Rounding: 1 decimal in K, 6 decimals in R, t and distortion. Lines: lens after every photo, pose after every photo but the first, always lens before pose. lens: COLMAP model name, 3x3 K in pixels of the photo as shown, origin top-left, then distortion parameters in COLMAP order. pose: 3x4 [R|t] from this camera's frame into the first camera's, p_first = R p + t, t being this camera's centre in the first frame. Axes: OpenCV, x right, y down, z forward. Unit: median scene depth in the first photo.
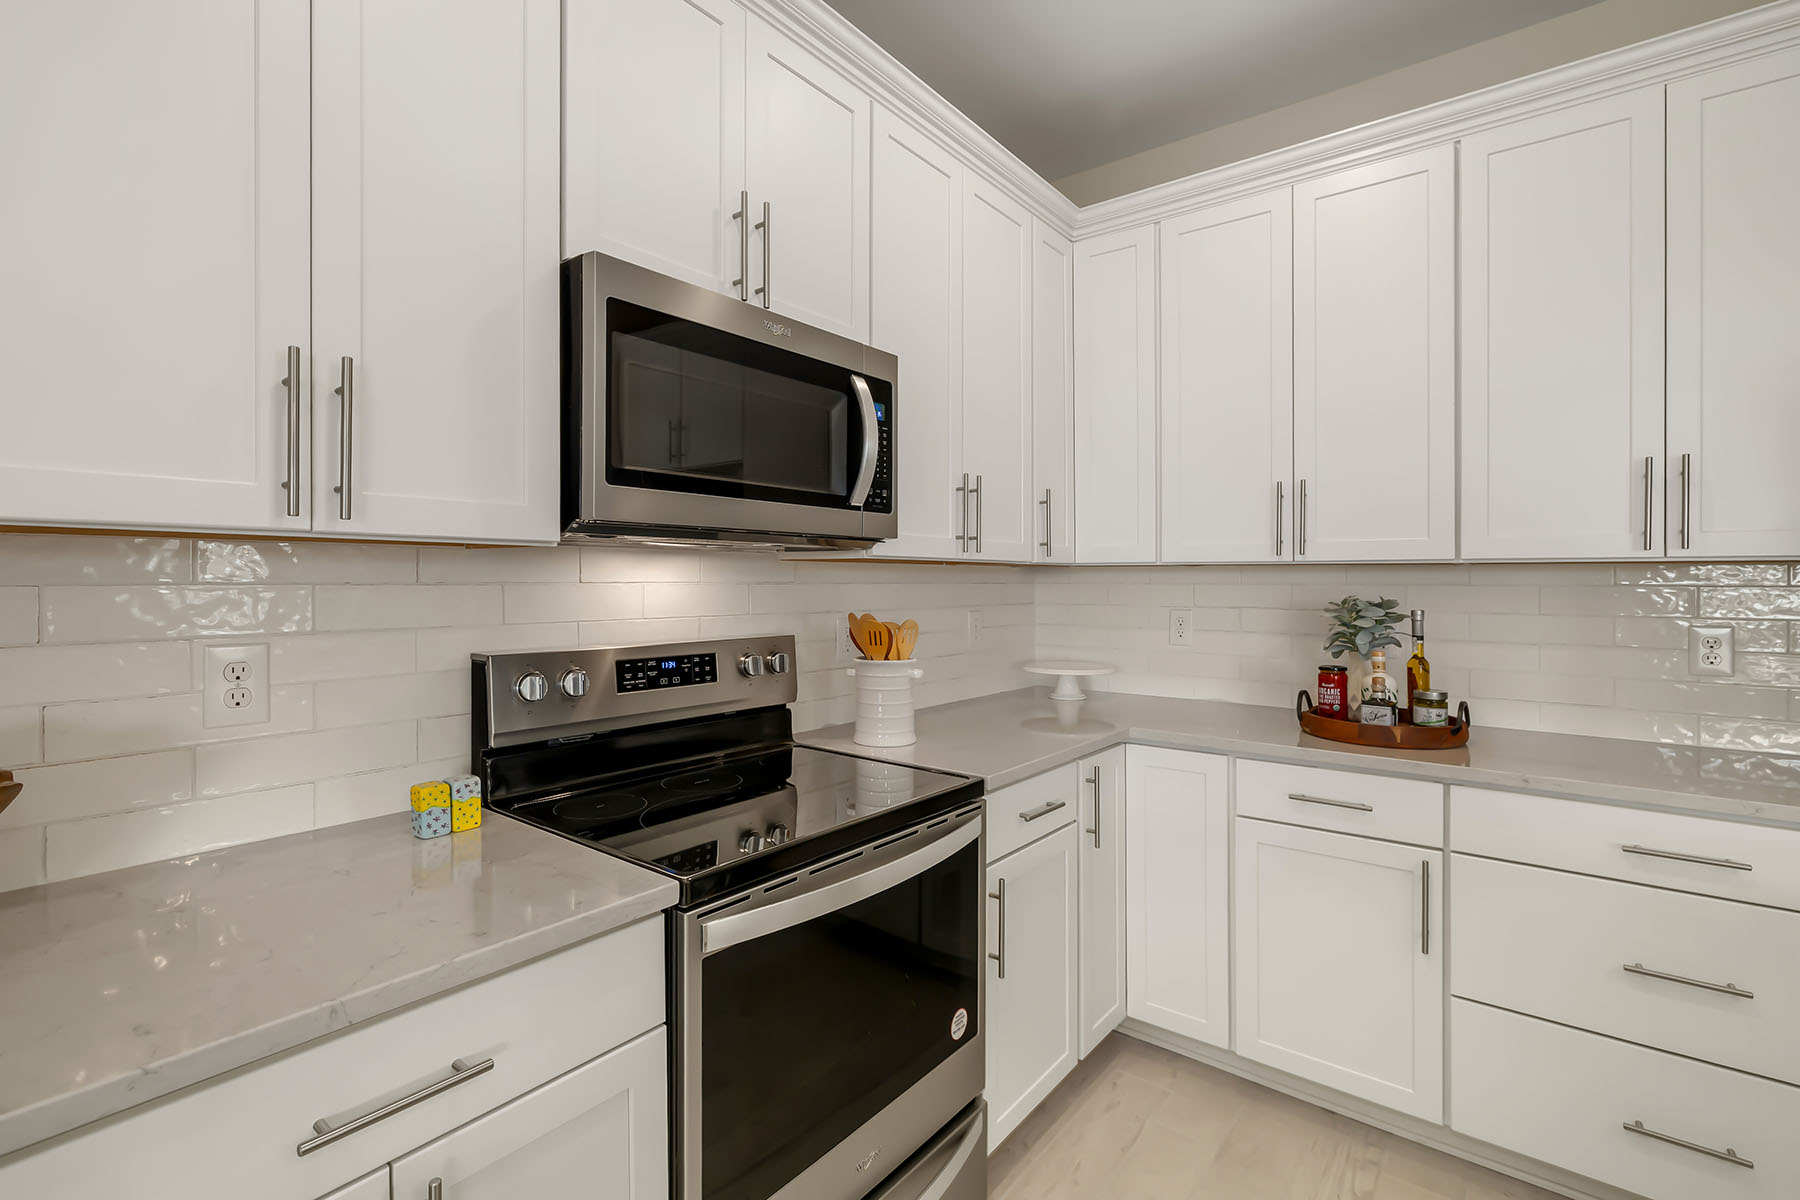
lens RADIAL K [[827.6, 0, 887.5], [0, 827.6, 579.4], [0, 0, 1]] dist [-0.000310, -0.001233]
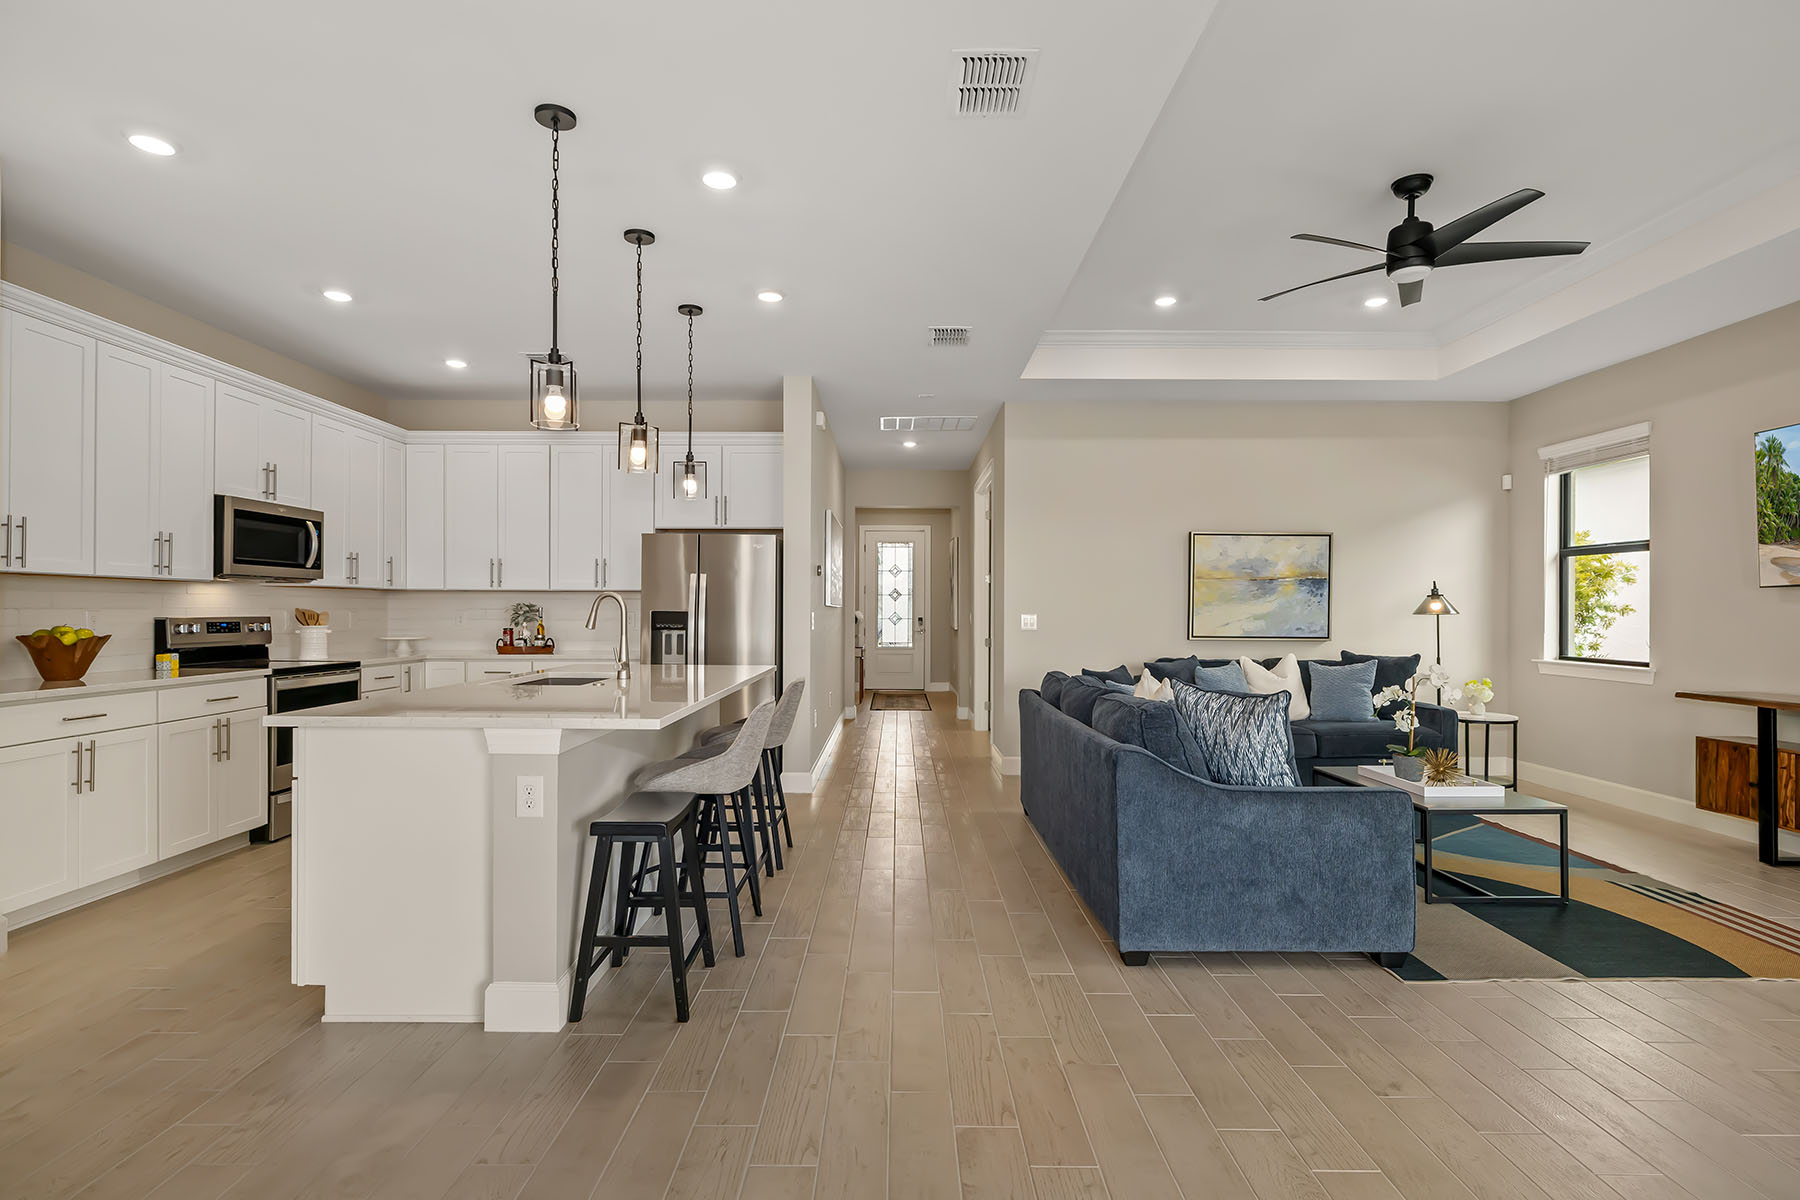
lens RADIAL K [[881.2, 0, 894.3], [0, 881.2, 611.9], [0, 0, 1]] dist [-0.002438, 0.000725]
pose [[0.781755, -0.001790, 0.623583, -0.324217], [-0.000870, 0.999992, 0.003962, 0.045472], [-0.623585, -0.003640, 0.781747, -2.415778]]
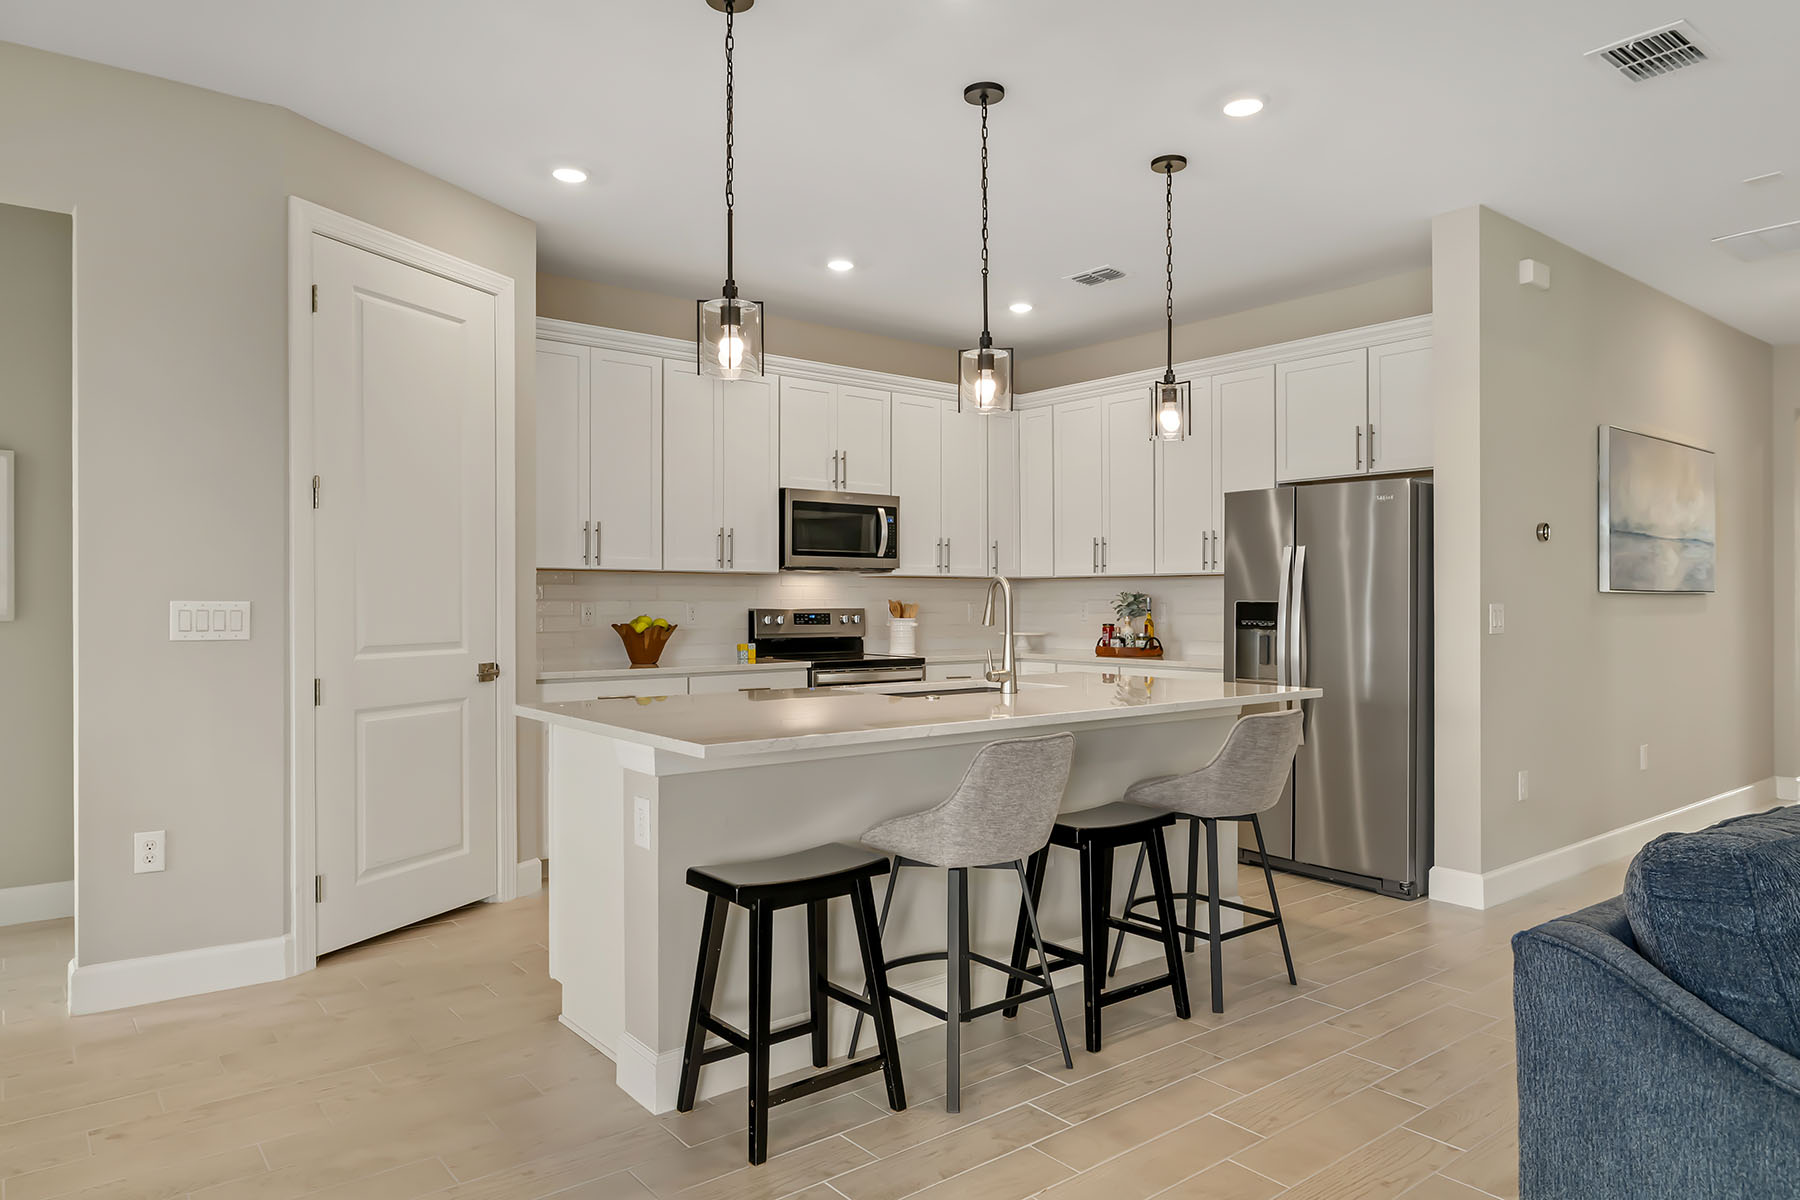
lens RADIAL K [[1119.0, 0, 888.6], [0, 1119.0, 598.7], [0, 0, 1]] dist [-0.012110, 0.002243]
pose [[0.976393, -0.003497, -0.215975, 0.716269], [0.003123, 0.999993, -0.002071, 0.051057], [0.215981, 0.001347, 0.976397, -2.344741]]
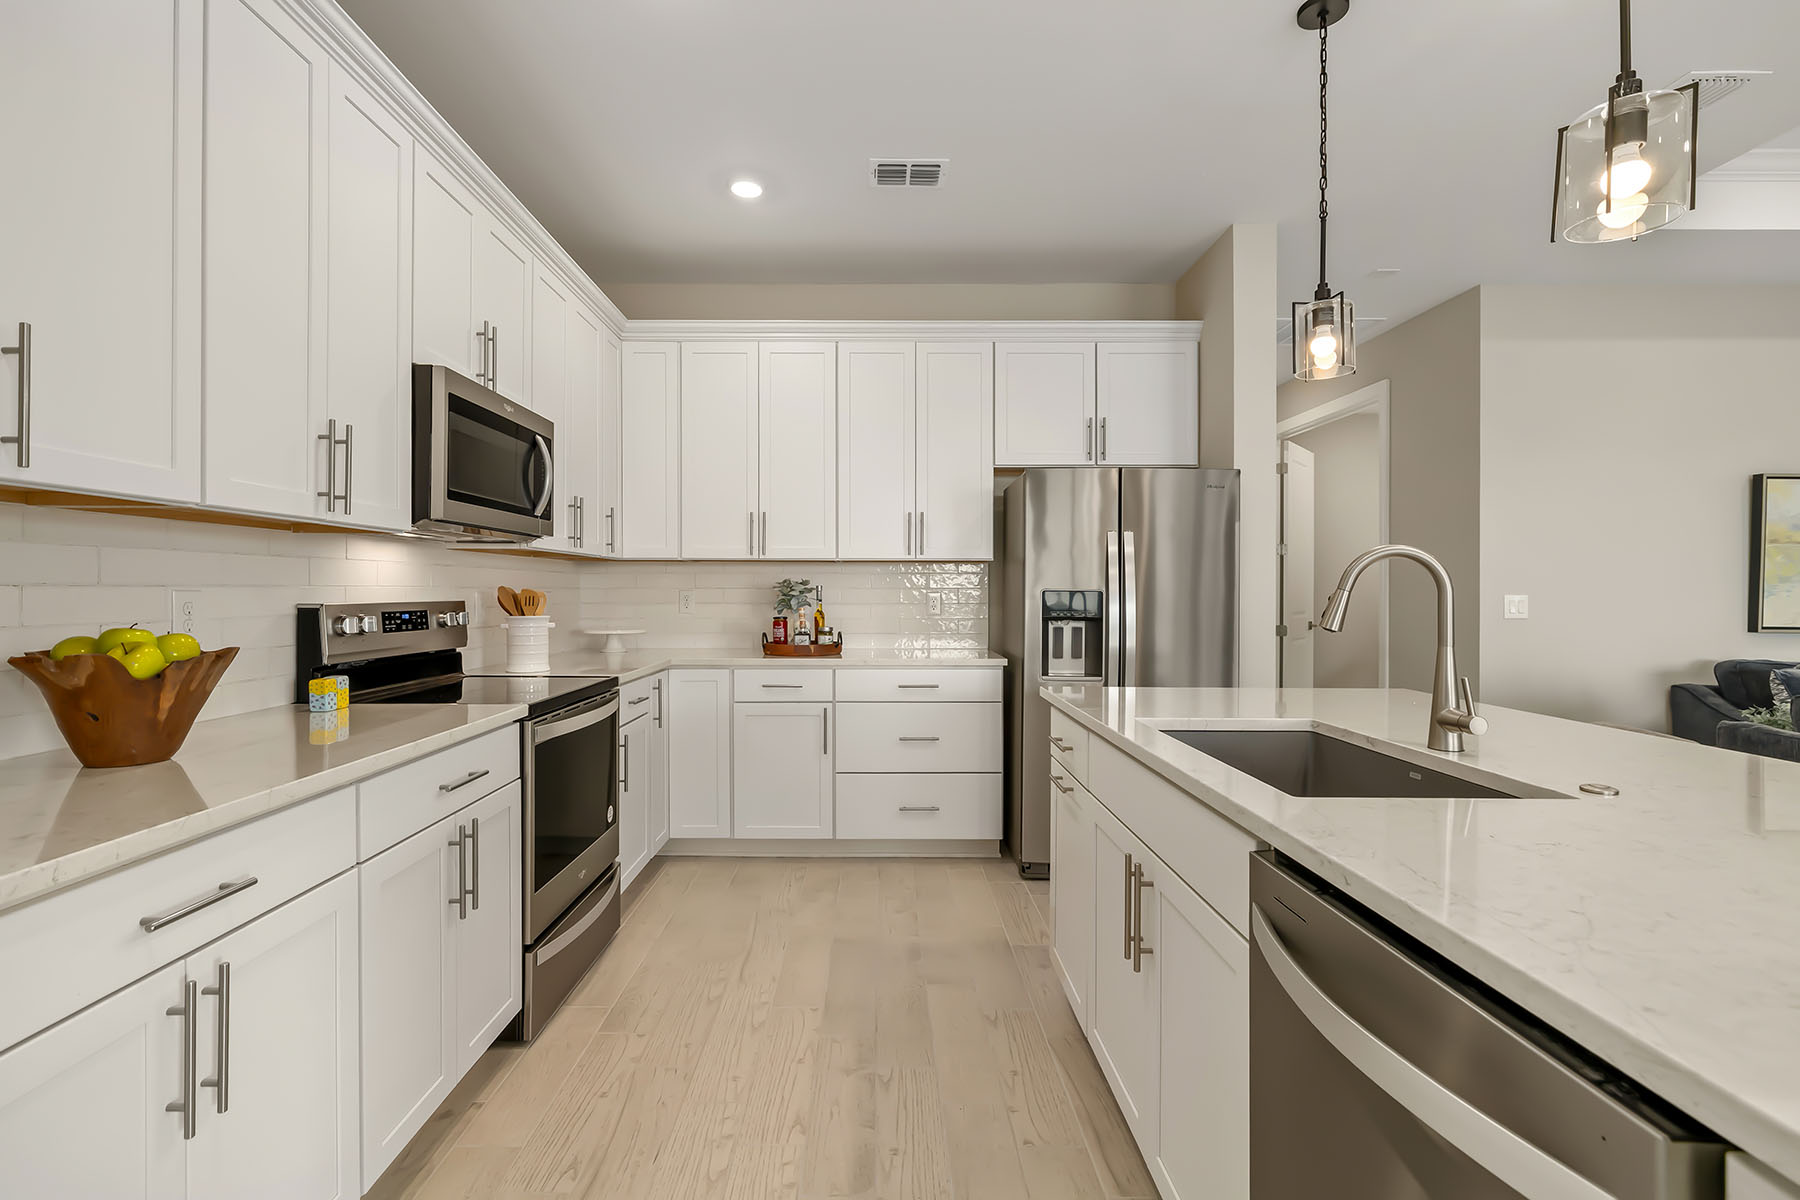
lens RADIAL K [[827.6, 0, 874.6], [0, 827.6, 597.2], [0, 0, 1]] dist [-0.000310, -0.001233]
pose [[0.785178, -0.006790, 0.619232, -0.491638], [0.000175, 0.999942, 0.010742, 0.050285], [-0.619270, -0.008326, 0.785134, -0.640563]]
